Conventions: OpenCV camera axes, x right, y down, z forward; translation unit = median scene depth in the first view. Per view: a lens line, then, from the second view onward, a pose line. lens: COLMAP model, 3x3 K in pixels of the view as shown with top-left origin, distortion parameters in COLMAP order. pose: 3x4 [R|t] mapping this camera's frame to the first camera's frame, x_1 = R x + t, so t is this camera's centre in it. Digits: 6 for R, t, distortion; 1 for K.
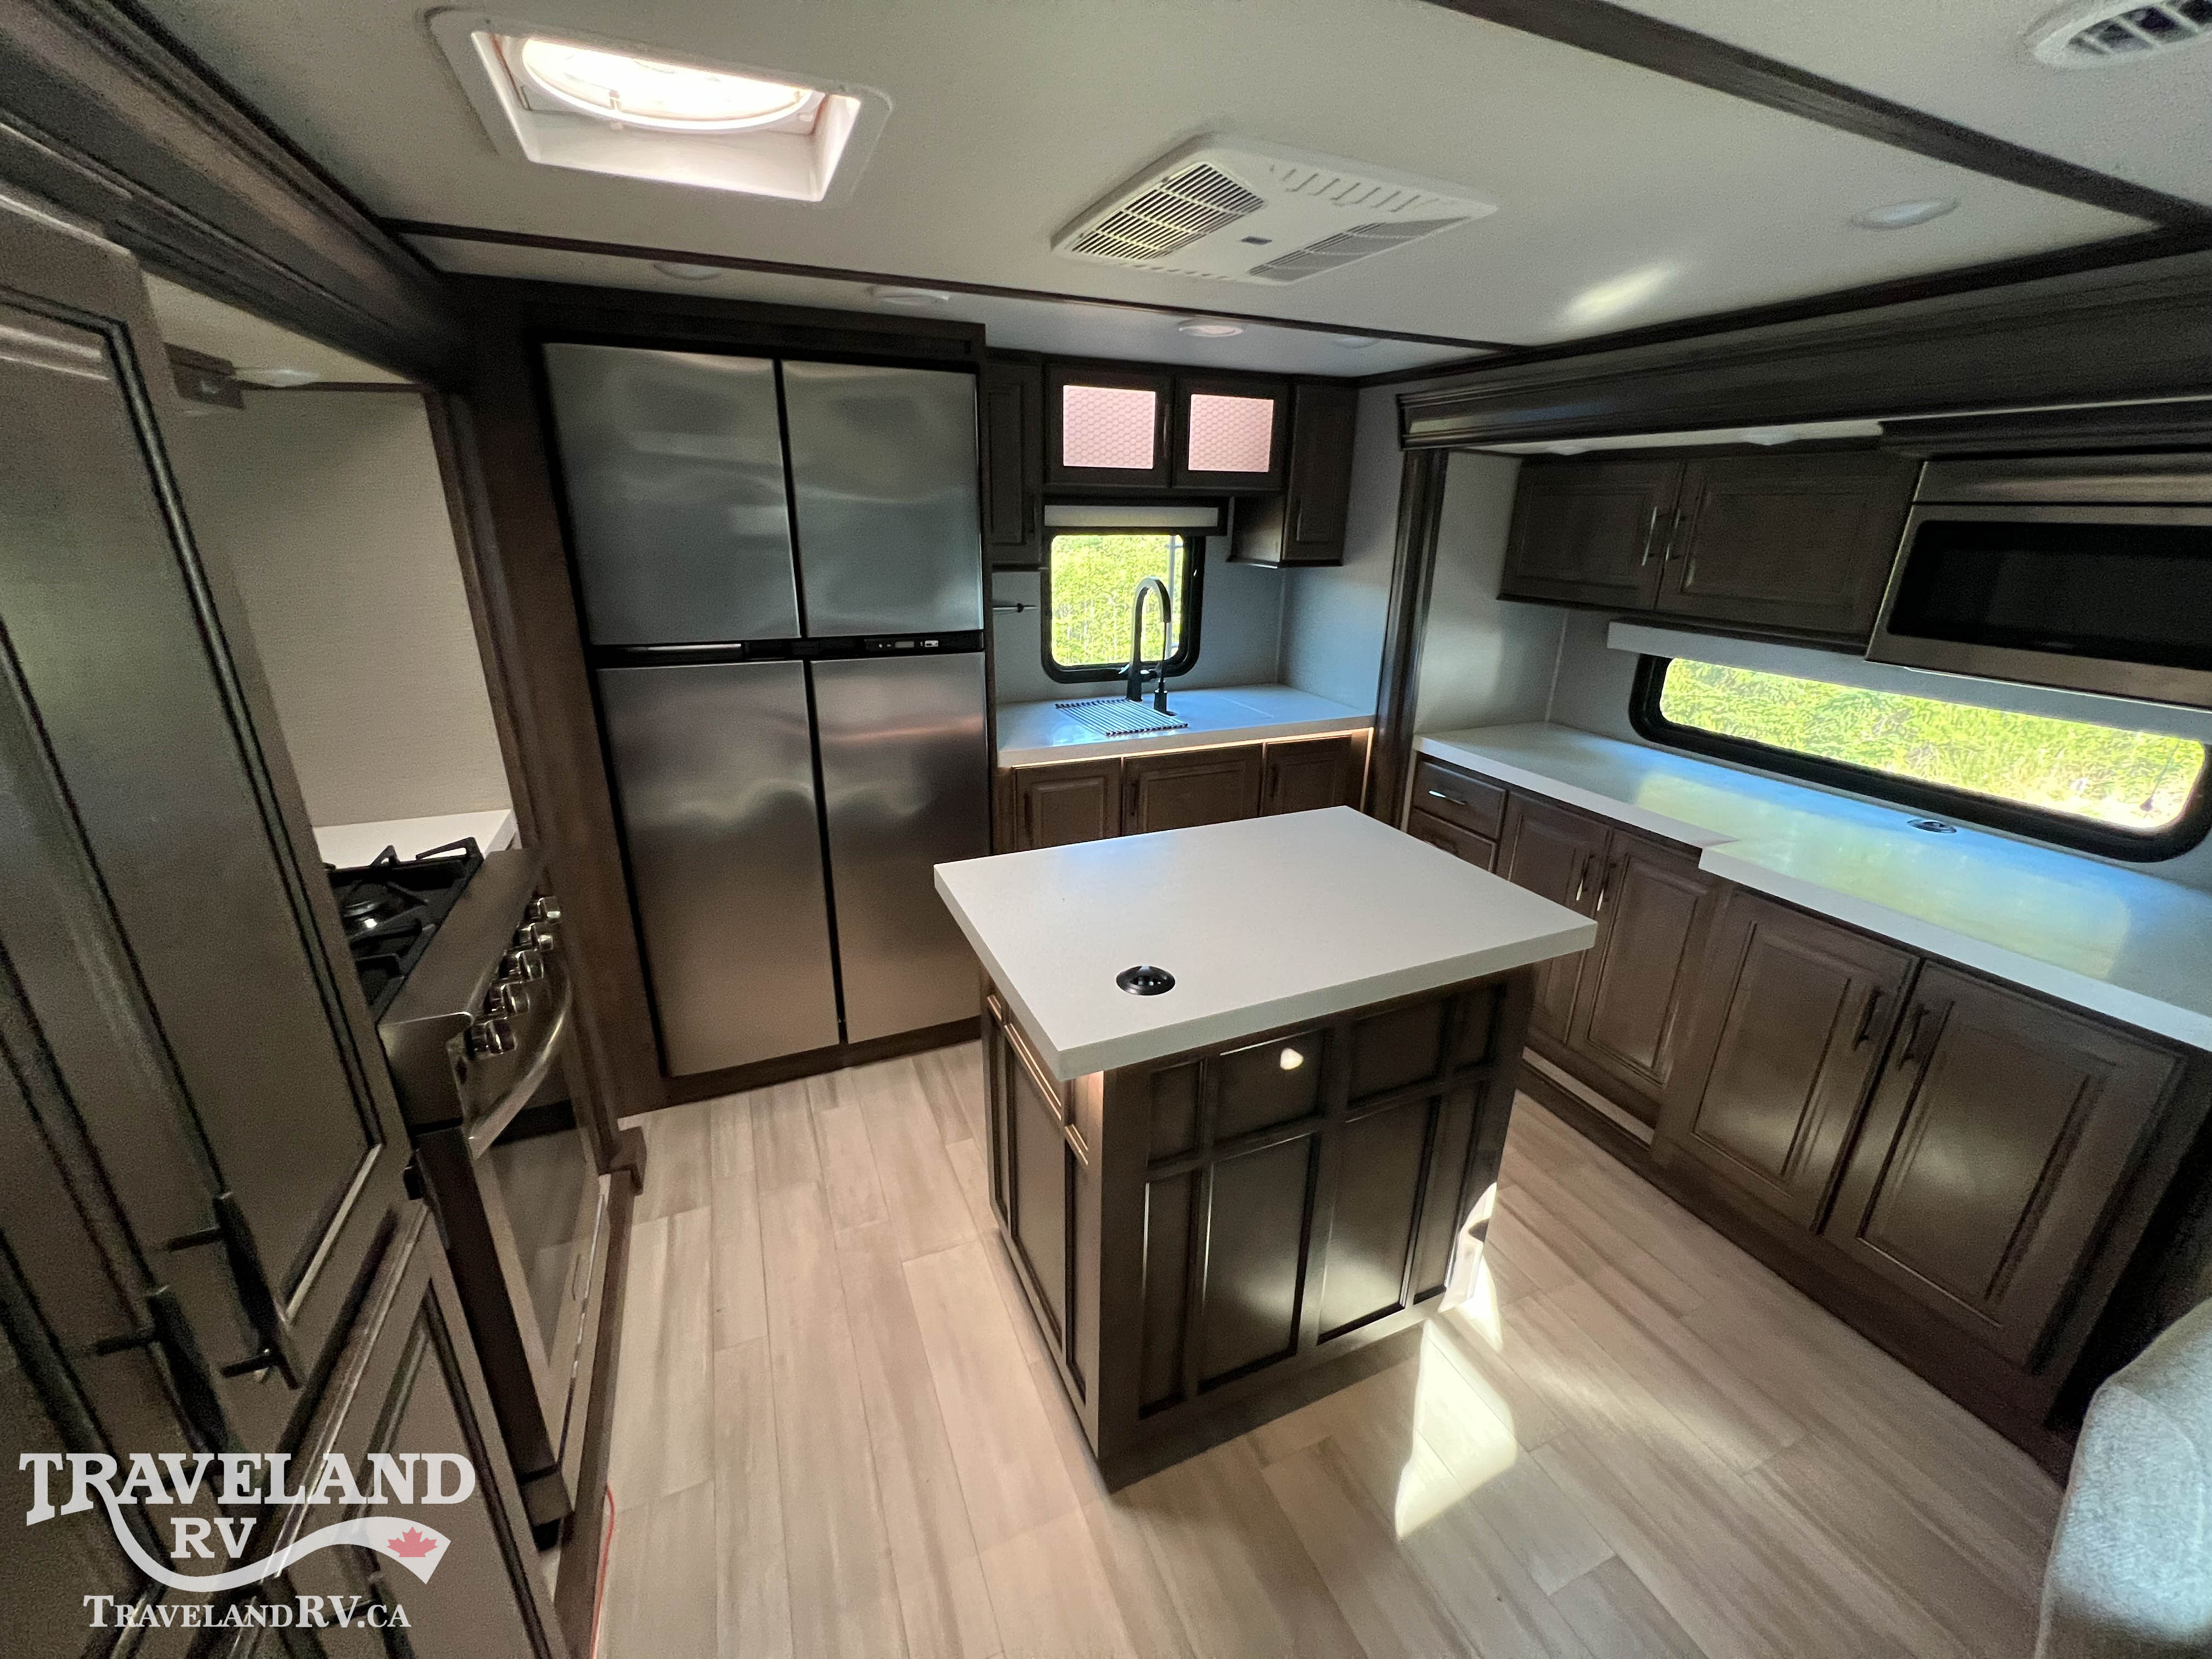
lens RADIAL K [[882.4, 0, 1107.3], [0, 882.4, 833.3], [0, 0, 1]] dist [-0.003032, 0.000674]
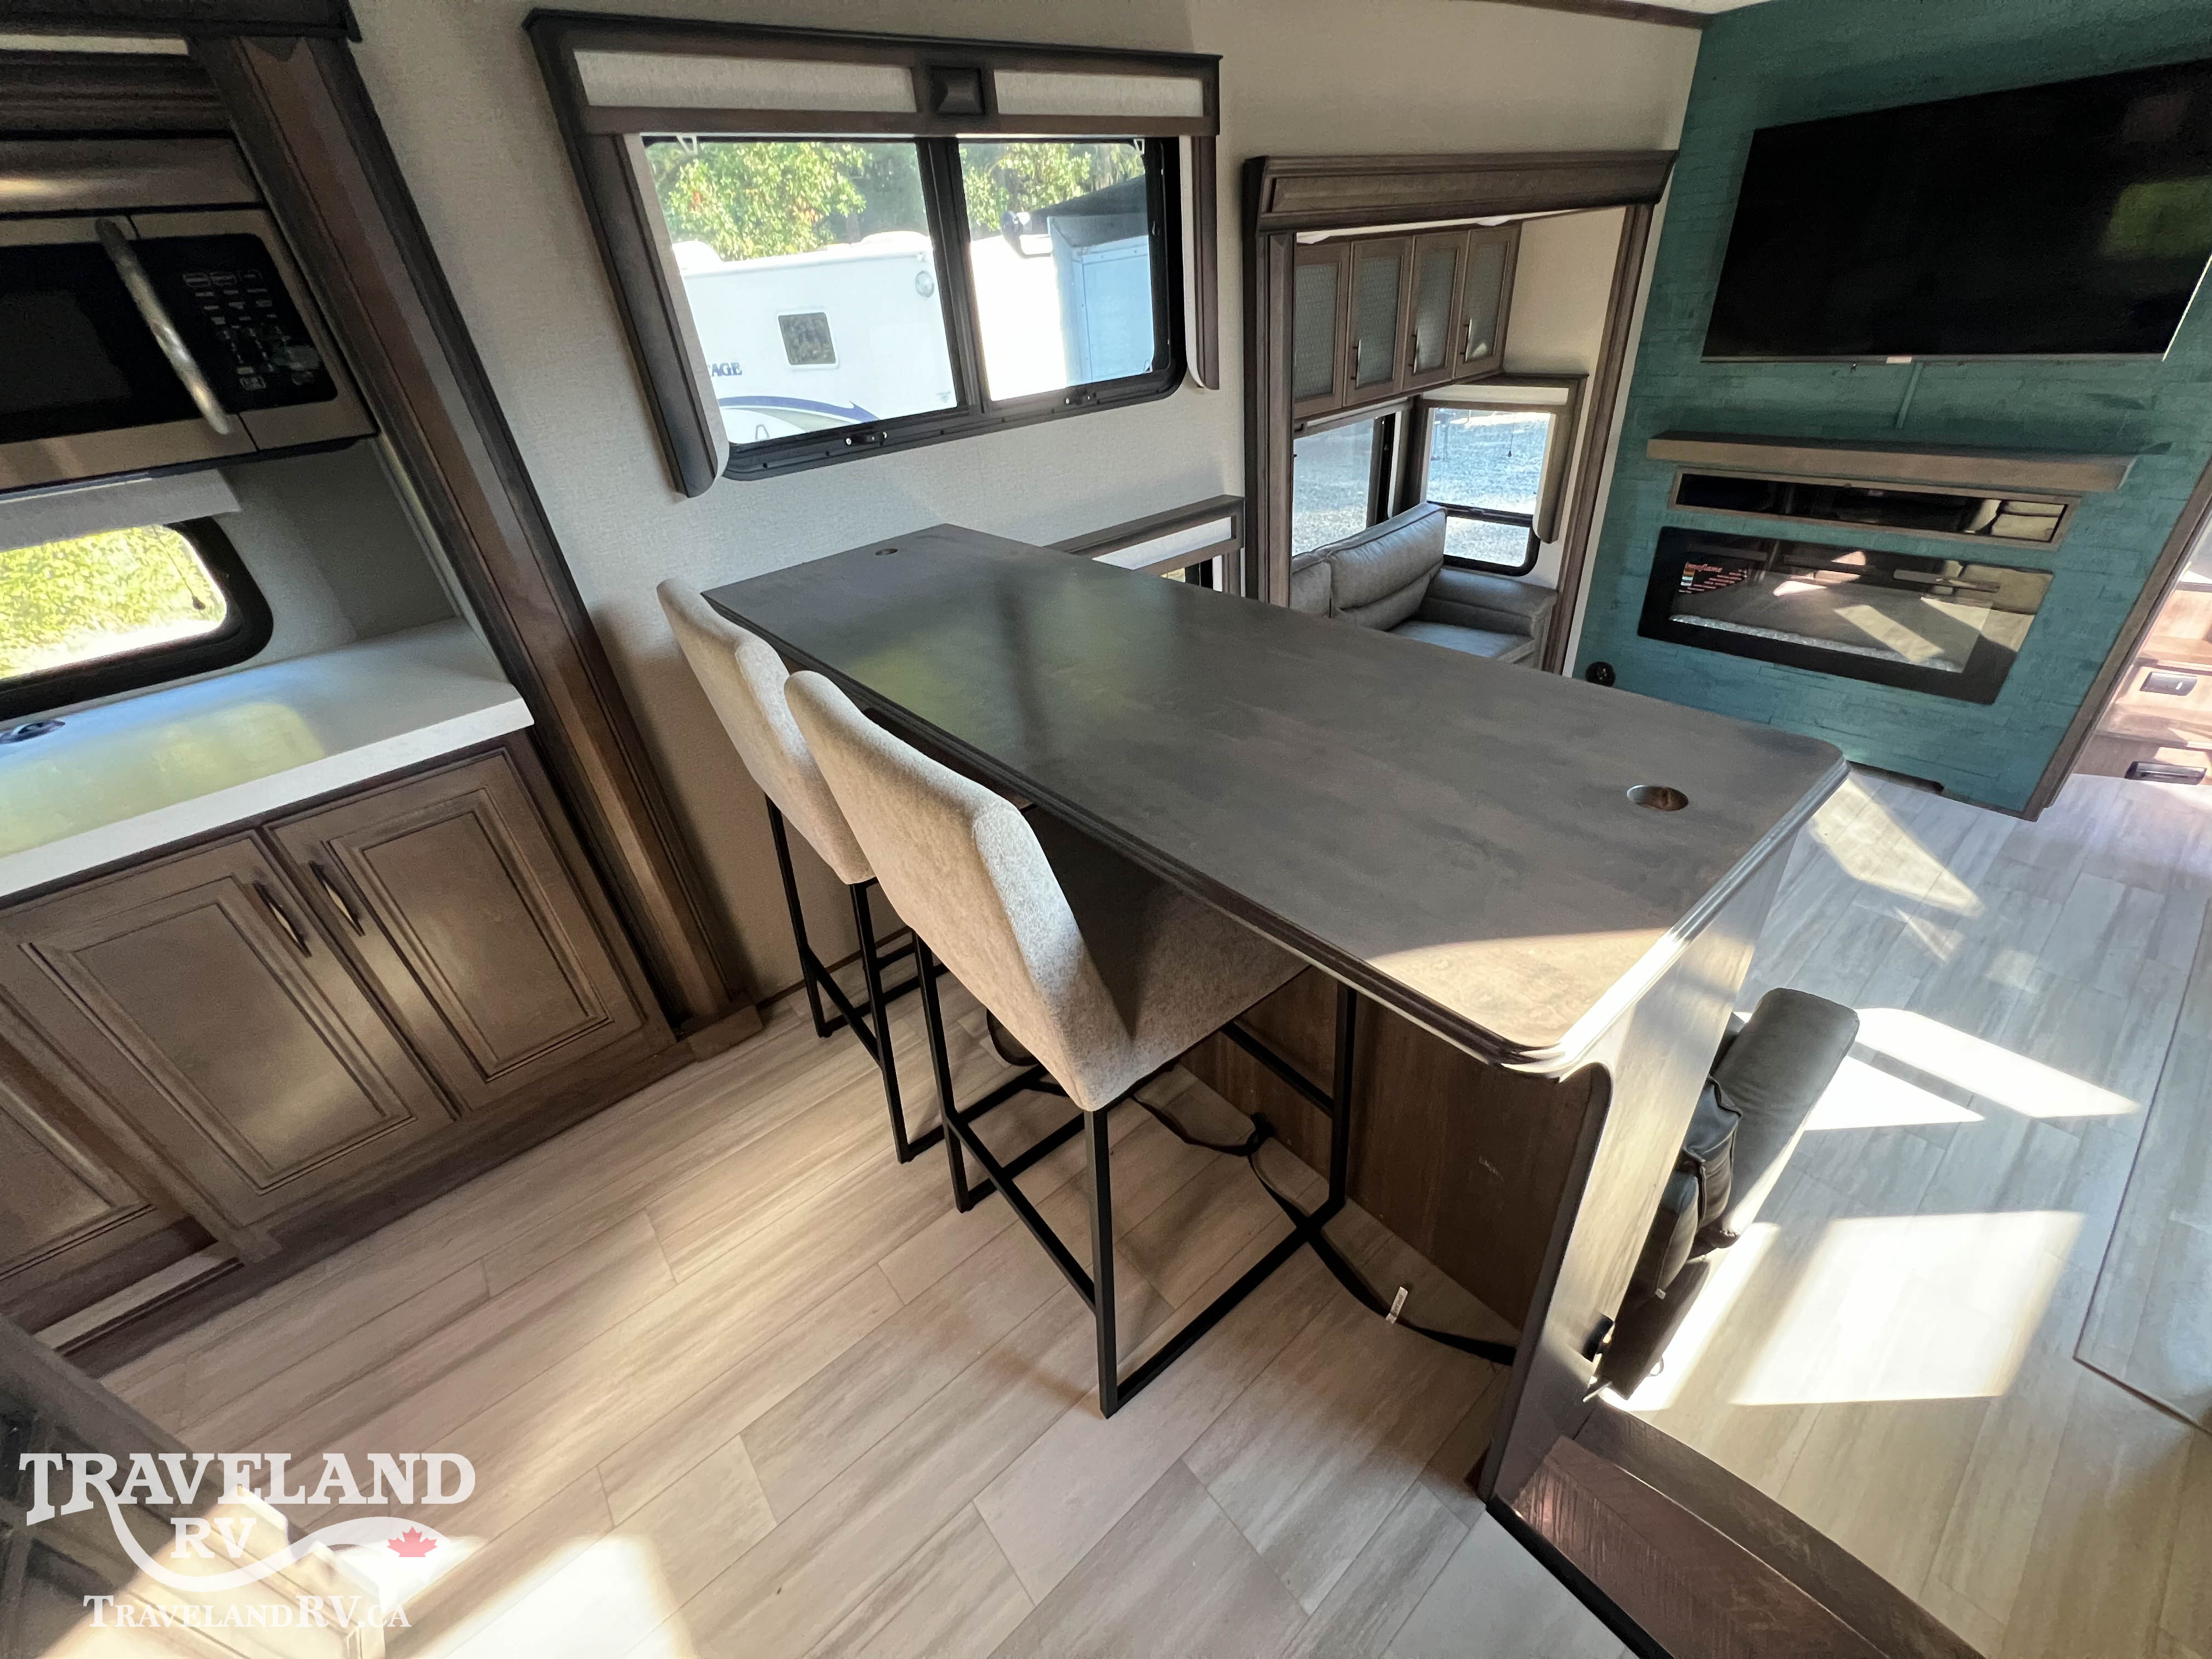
lens RADIAL K [[882.4, 0, 1110.7], [0, 882.4, 827.8], [0, 0, 1]] dist [-0.003032, 0.000674]
pose [[-0.287183, -0.502508, 0.815483, 0.019597], [0.406852, 0.706743, 0.578779, -0.006532], [-0.867178, 0.497997, 0.001482, 0.219253]]
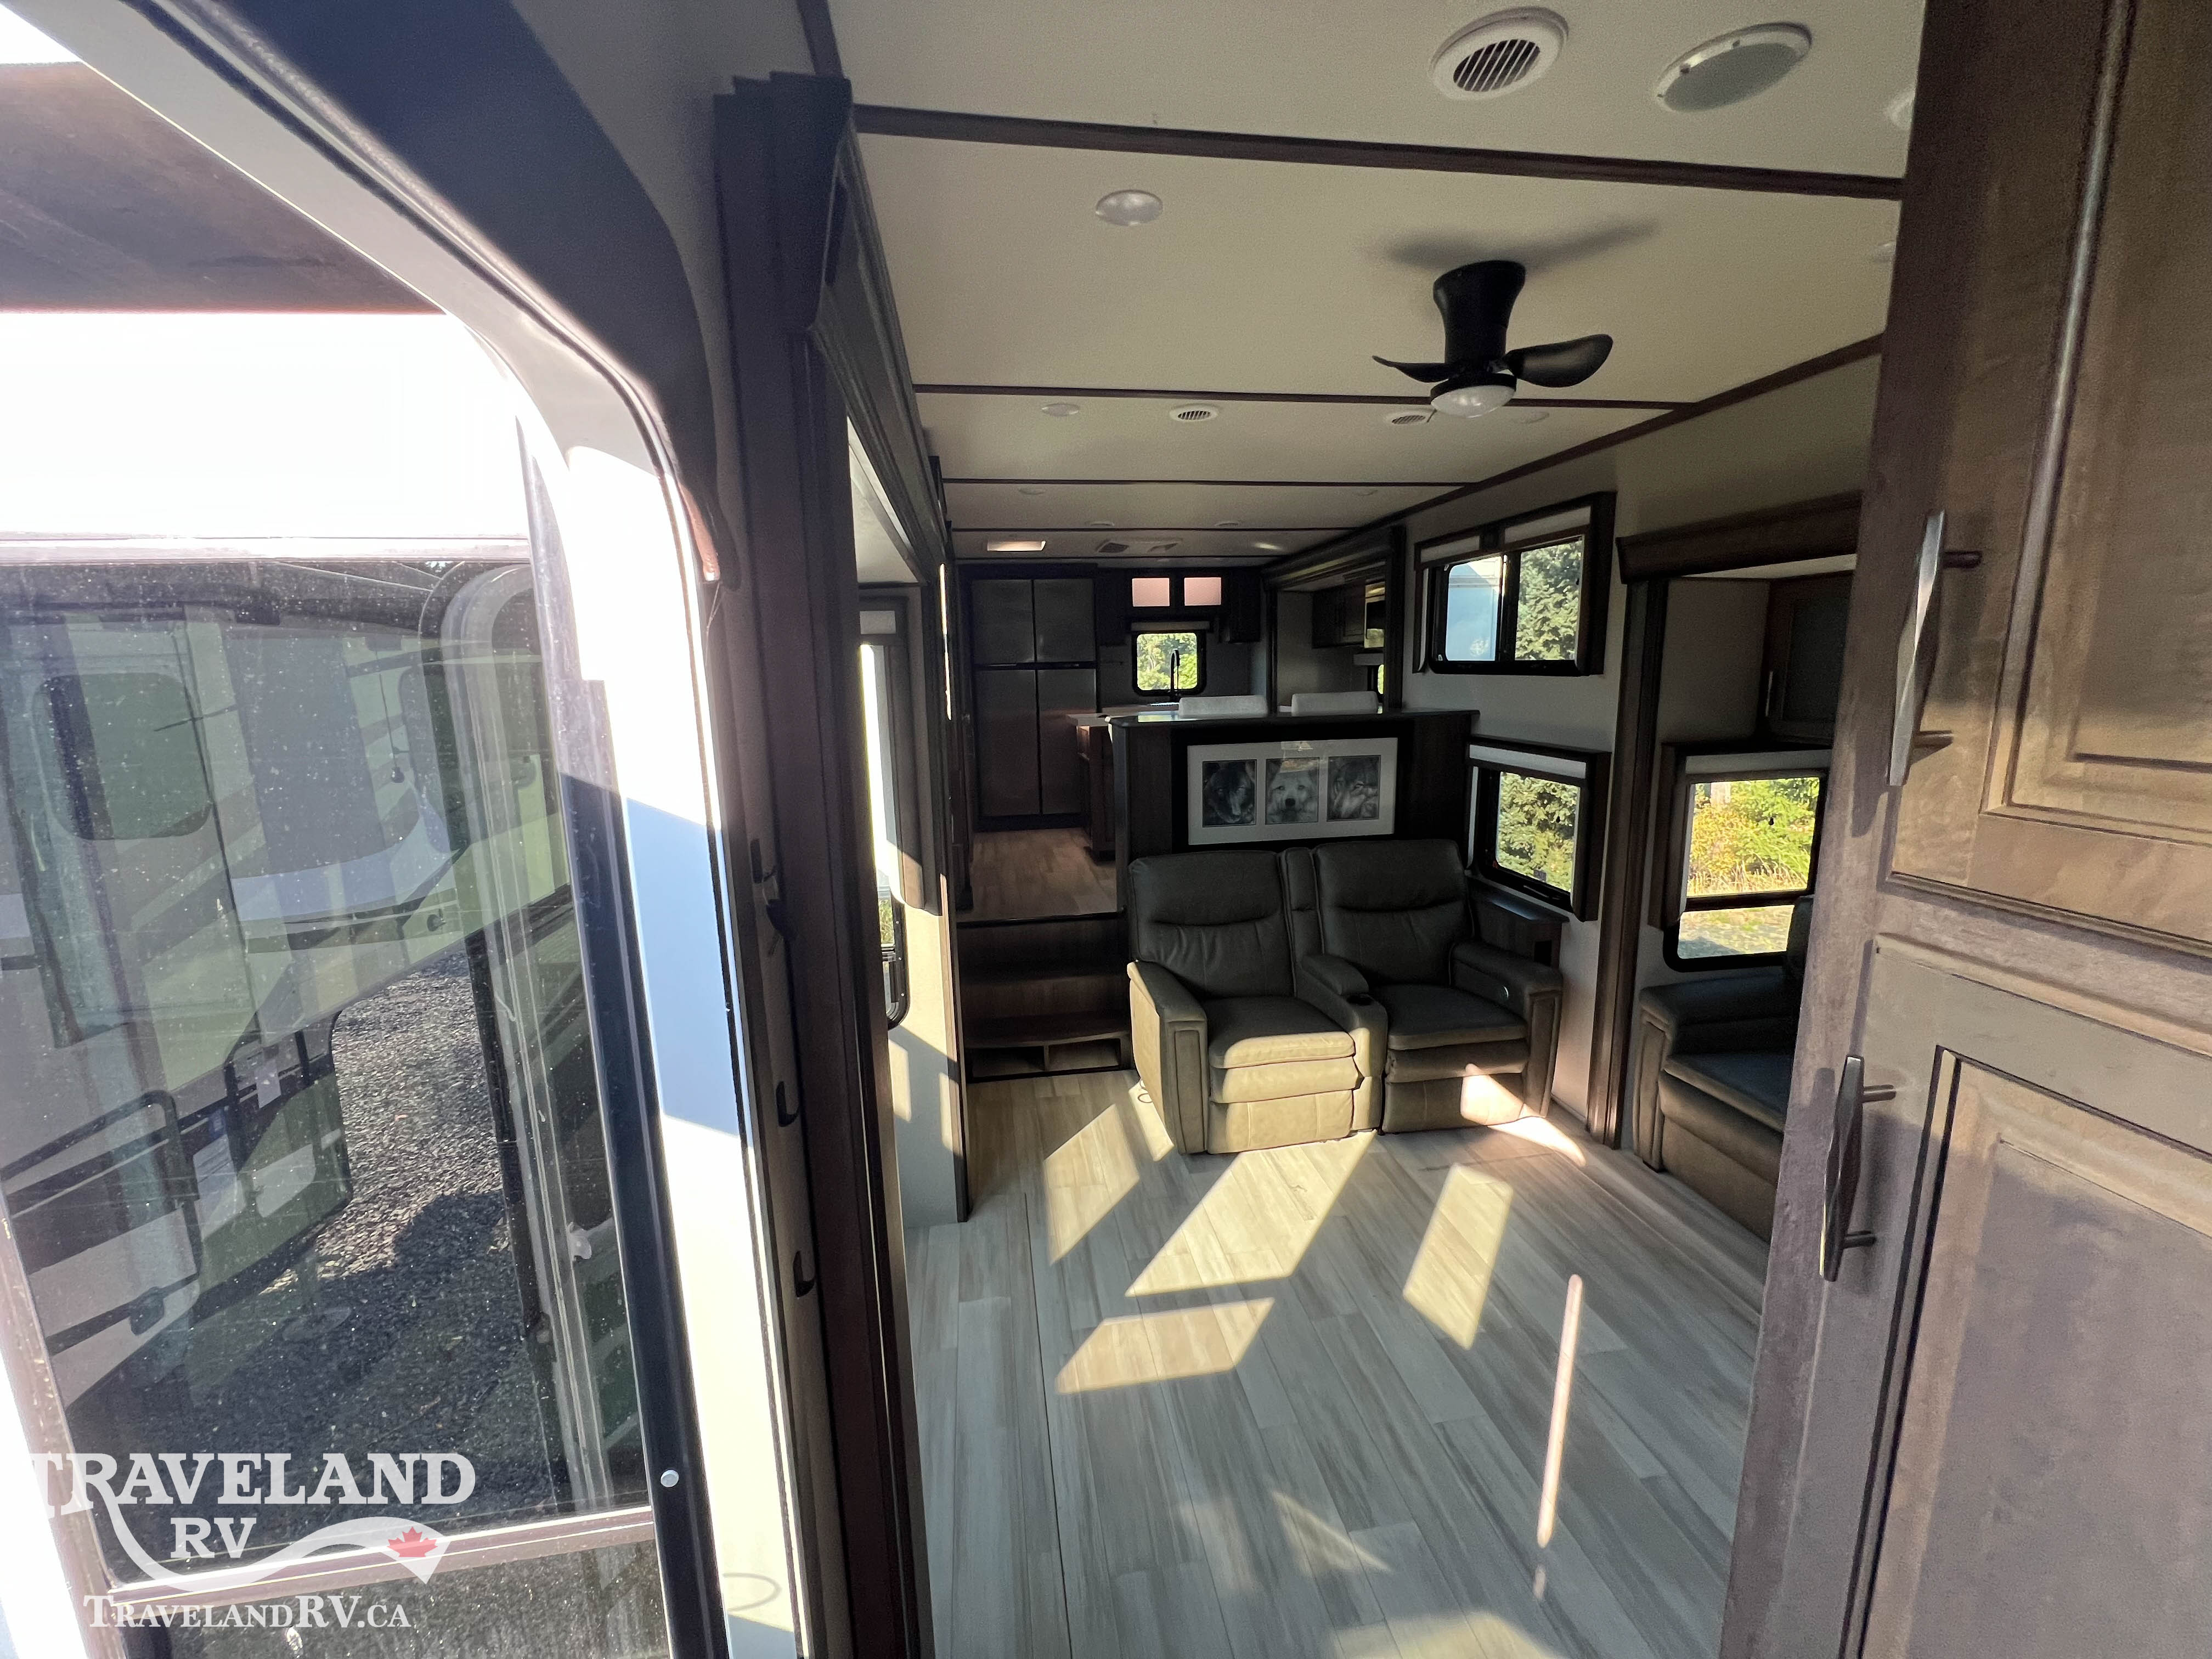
lens RADIAL K [[882.4, 0, 1102.6], [0, 882.4, 826.2], [0, 0, 1]] dist [-0.003032, 0.000674]
pose [[0.966512, 0.004119, -0.256590, 0.717261], [-0.046816, 0.985922, -0.160518, 0.870883], [0.252316, 0.167155, 0.953098, -1.890665]]
